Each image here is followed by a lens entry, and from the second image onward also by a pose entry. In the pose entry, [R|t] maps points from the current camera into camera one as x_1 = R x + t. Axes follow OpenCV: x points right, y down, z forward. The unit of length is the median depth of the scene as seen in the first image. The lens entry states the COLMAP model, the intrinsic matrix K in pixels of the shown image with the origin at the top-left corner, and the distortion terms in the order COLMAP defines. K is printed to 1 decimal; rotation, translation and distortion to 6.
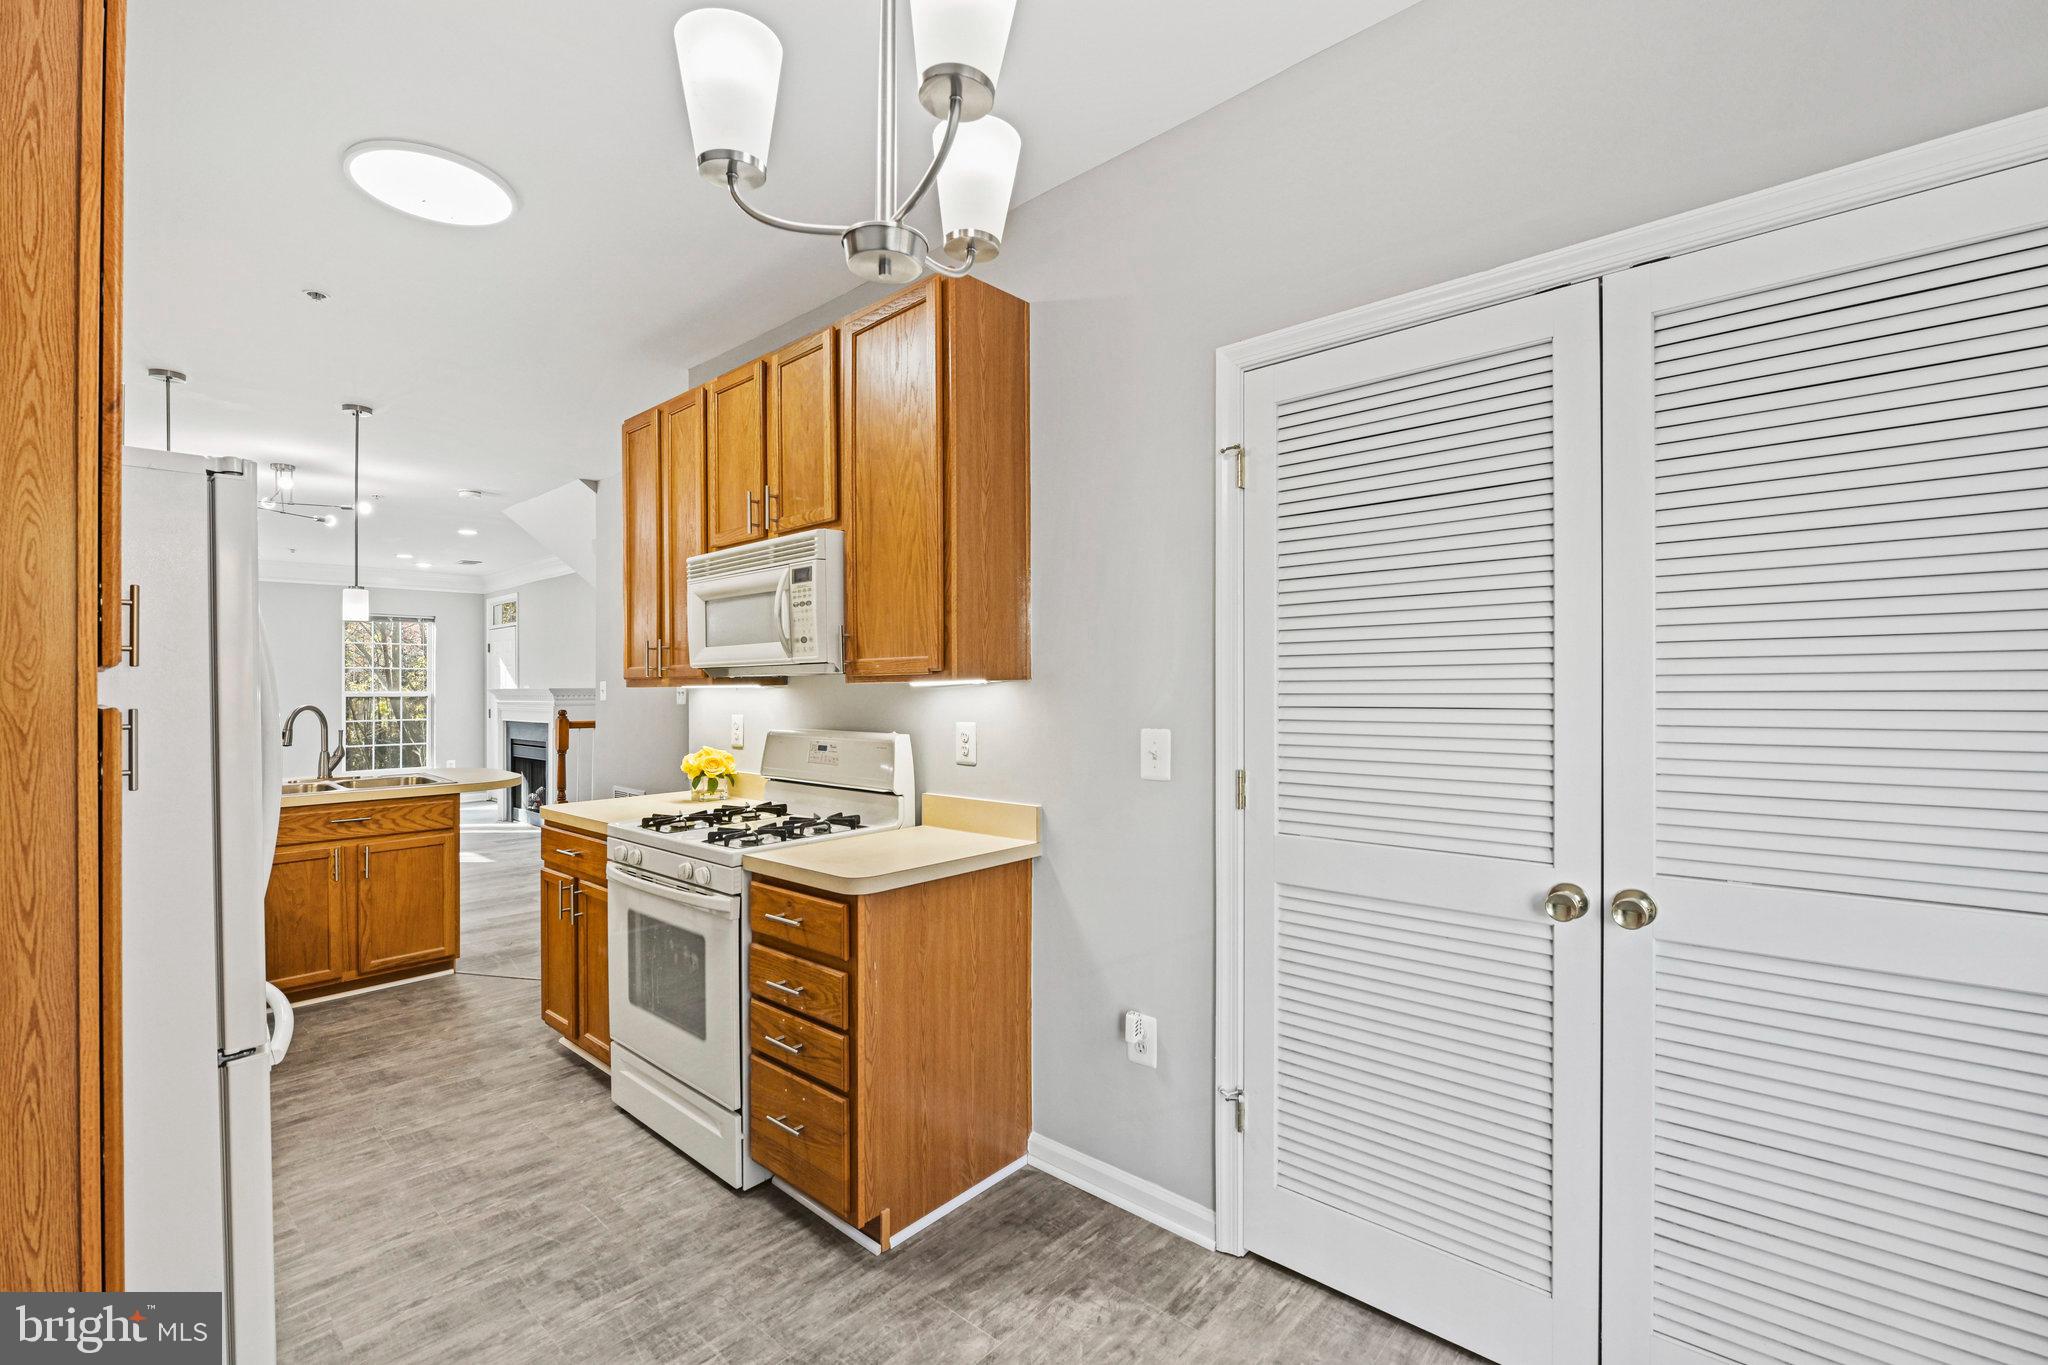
lens RADIAL K [[887.2, 0, 1029.4], [0, 887.2, 671.8], [0, 0, 1]] dist [-0.008067, -0.001444]
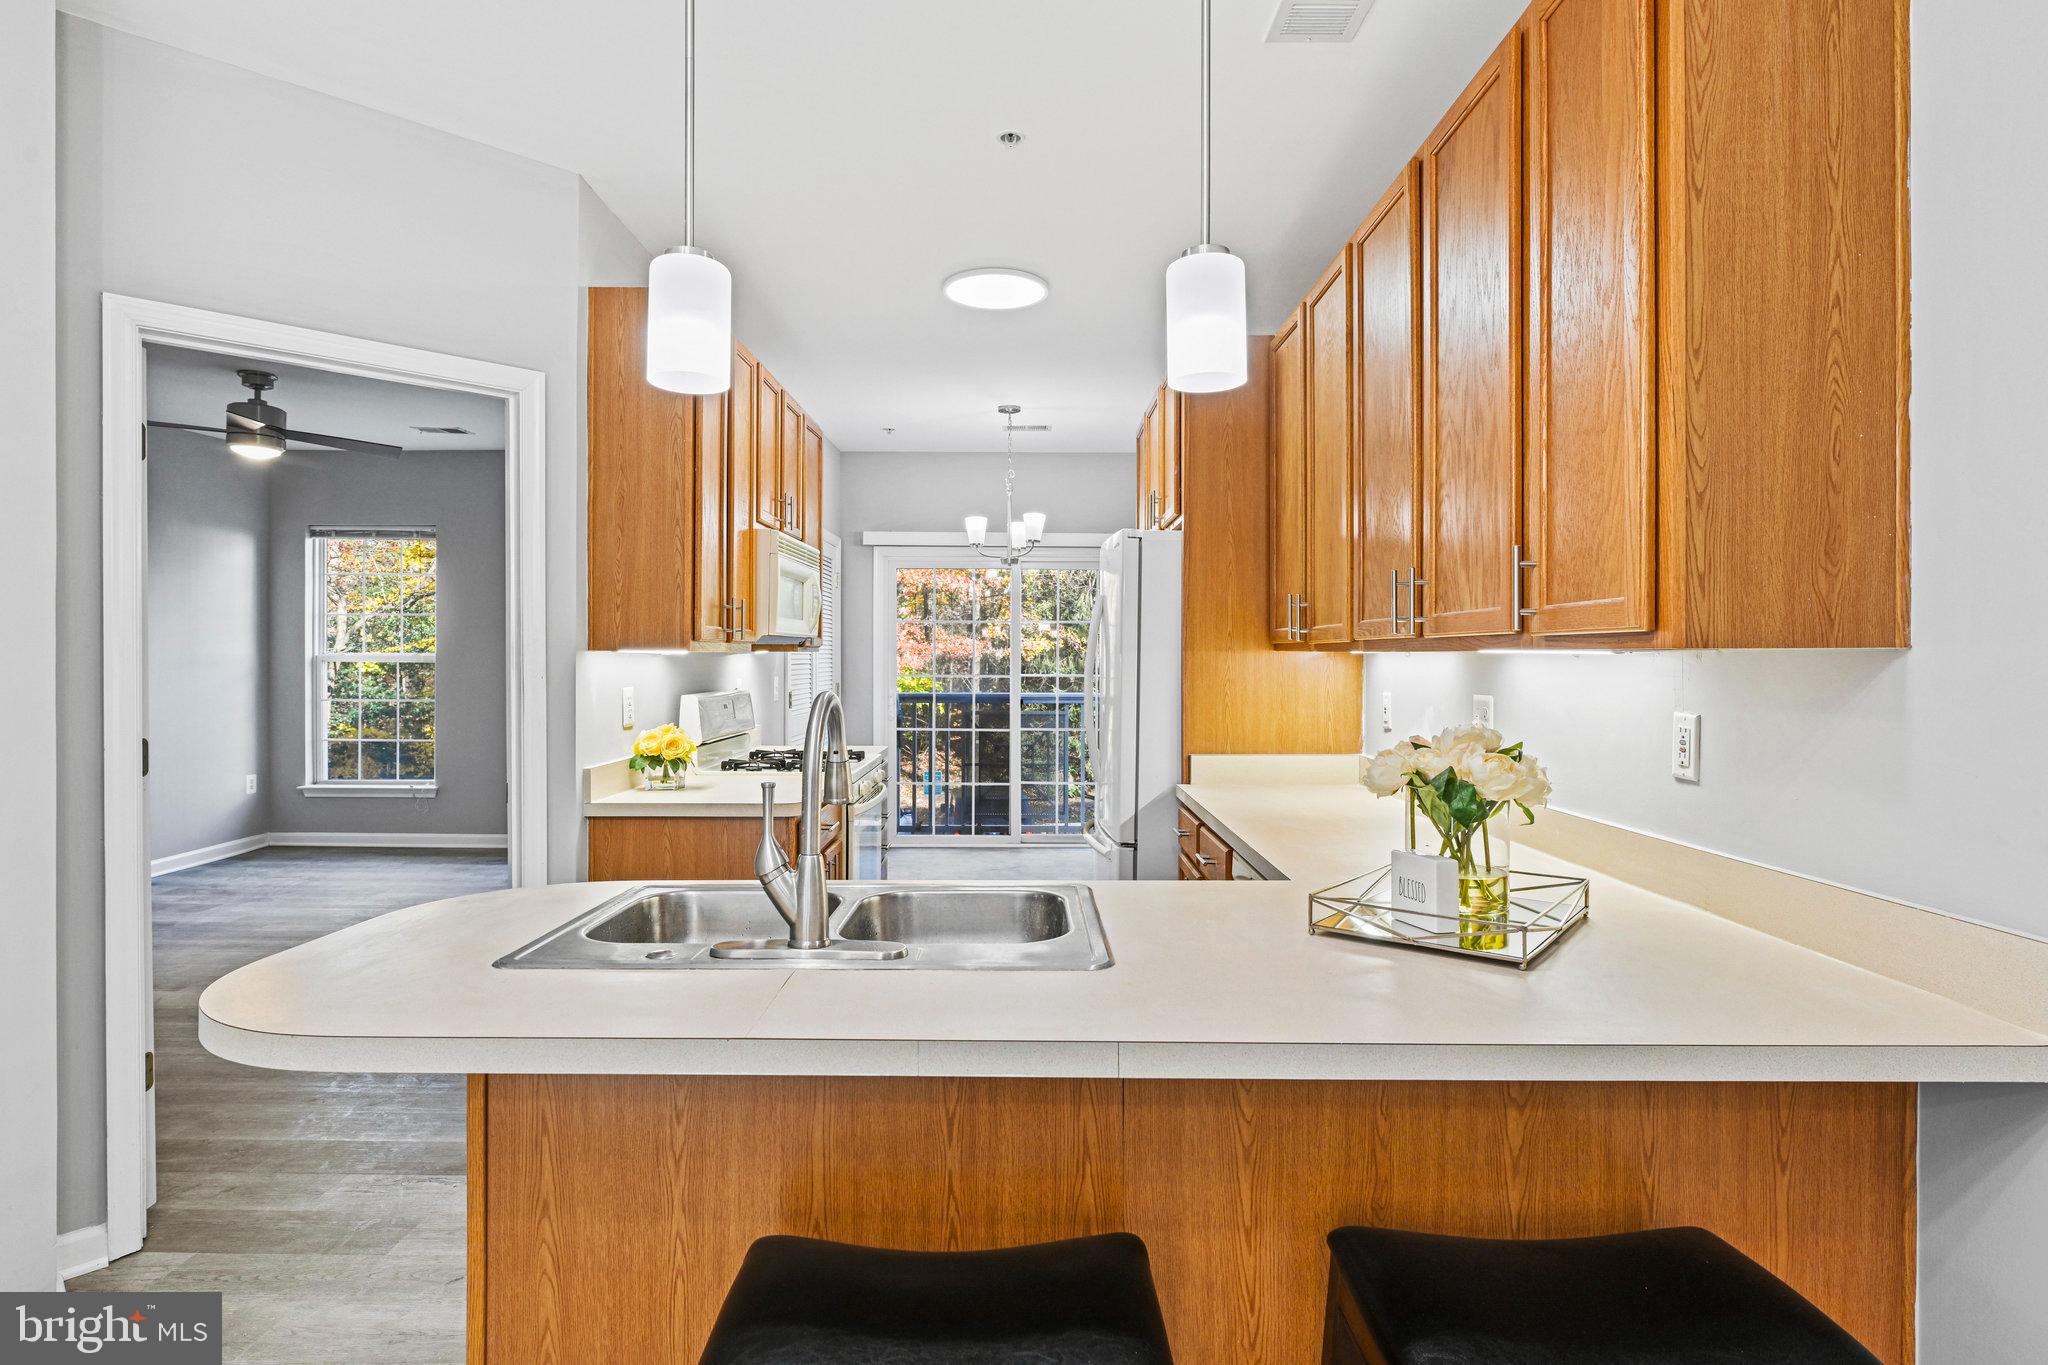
lens RADIAL K [[1053.4, 0, 1026.3], [0, 1053.4, 670.0], [0, 0, 1]] dist [-0.000544, -0.003574]
pose [[-0.665619, -0.001005, 0.746291, -1.246199], [-0.004095, 0.999989, -0.002305, 0.031727], [-0.746280, -0.004590, -0.665616, 1.325293]]
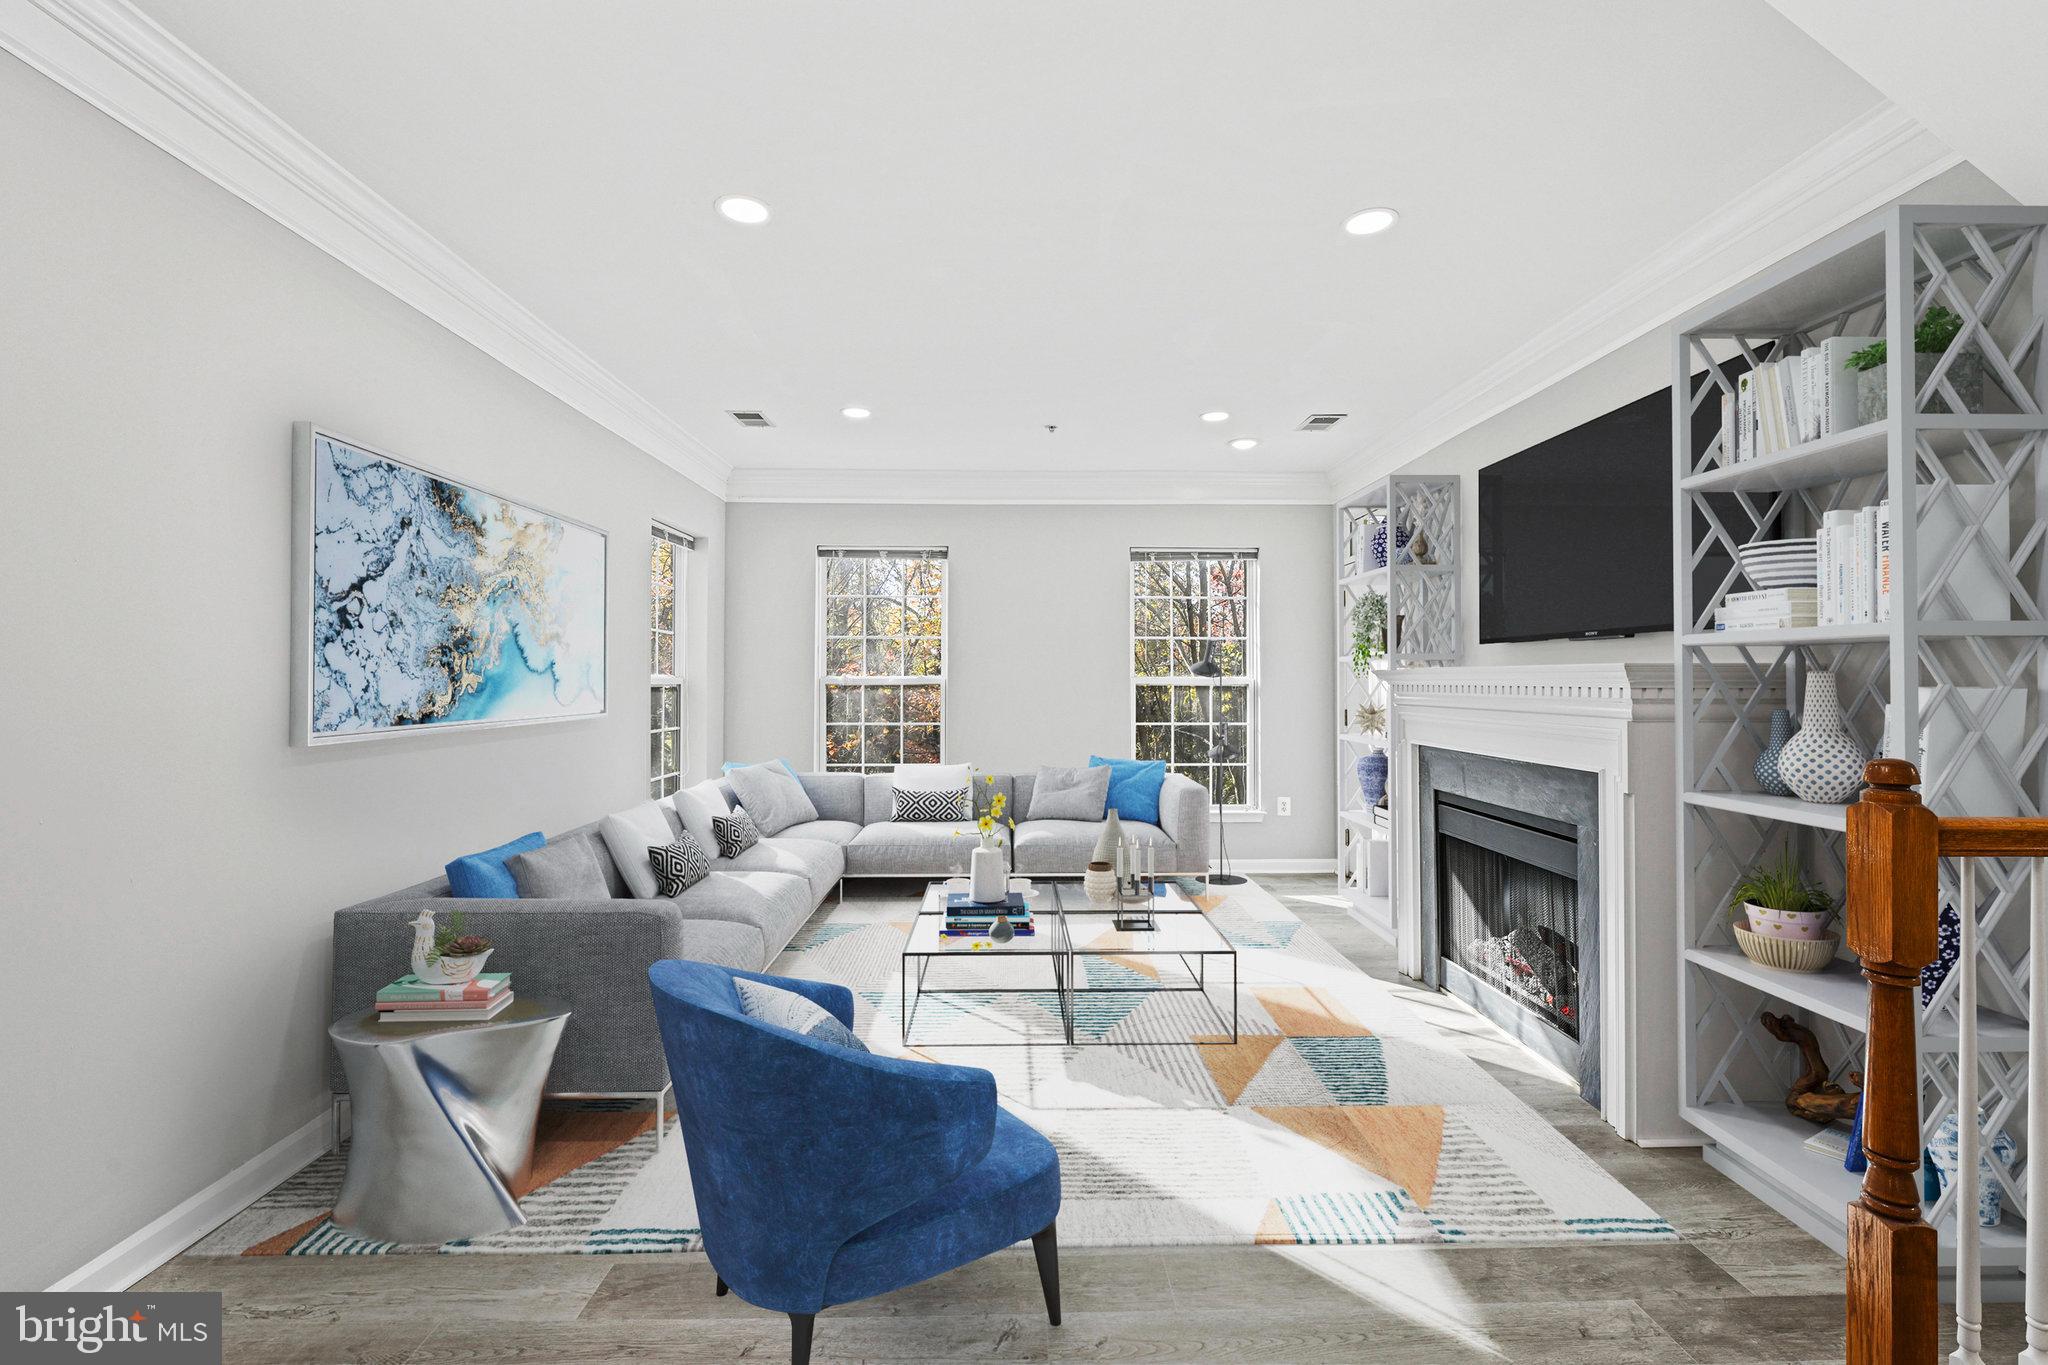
lens RADIAL K [[887.2, 0, 1027.5], [0, 887.2, 660.6], [0, 0, 1]] dist [-0.008067, -0.001444]
pose [[0.681898, -0.007789, -0.731406, -0.988606], [0.004893, 0.999970, -0.006087, 0.040005], [0.731431, 0.000572, 0.681915, 1.383891]]
